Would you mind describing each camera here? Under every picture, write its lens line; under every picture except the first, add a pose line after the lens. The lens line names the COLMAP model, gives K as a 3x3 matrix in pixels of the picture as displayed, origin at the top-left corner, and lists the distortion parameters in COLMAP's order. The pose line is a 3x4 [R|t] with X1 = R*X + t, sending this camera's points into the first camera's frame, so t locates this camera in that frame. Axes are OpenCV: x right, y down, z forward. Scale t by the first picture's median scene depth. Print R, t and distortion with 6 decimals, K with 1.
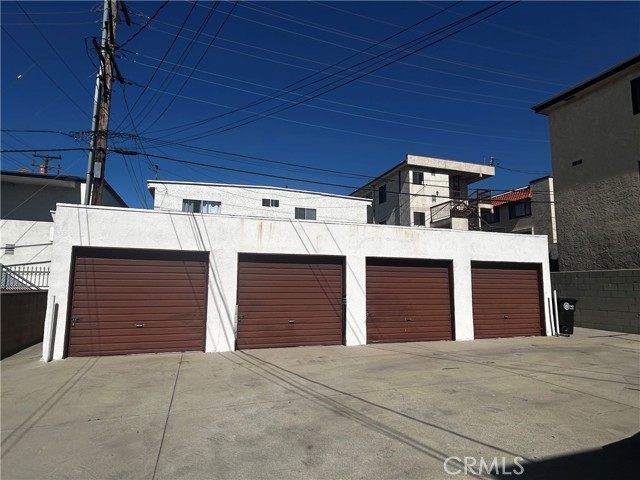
lens RADIAL K [[370.4, 0, 320.3], [0, 370.4, 243.5], [0, 0, 1]] dist [-0.002210, -0.001399]
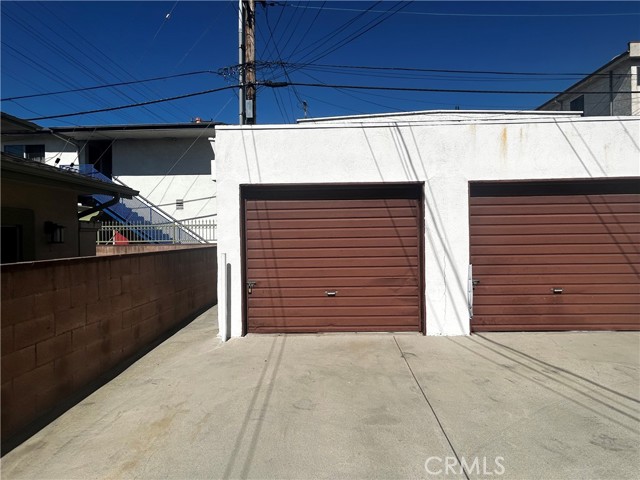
lens RADIAL K [[370.4, 0, 320.3], [0, 370.4, 243.5], [0, 0, 1]] dist [-0.002210, -0.001399]
pose [[0.938569, -0.014009, -0.344807, -0.241756], [0.061116, 0.990129, 0.126134, 0.034323], [0.339636, -0.139459, 0.930160, 0.321566]]
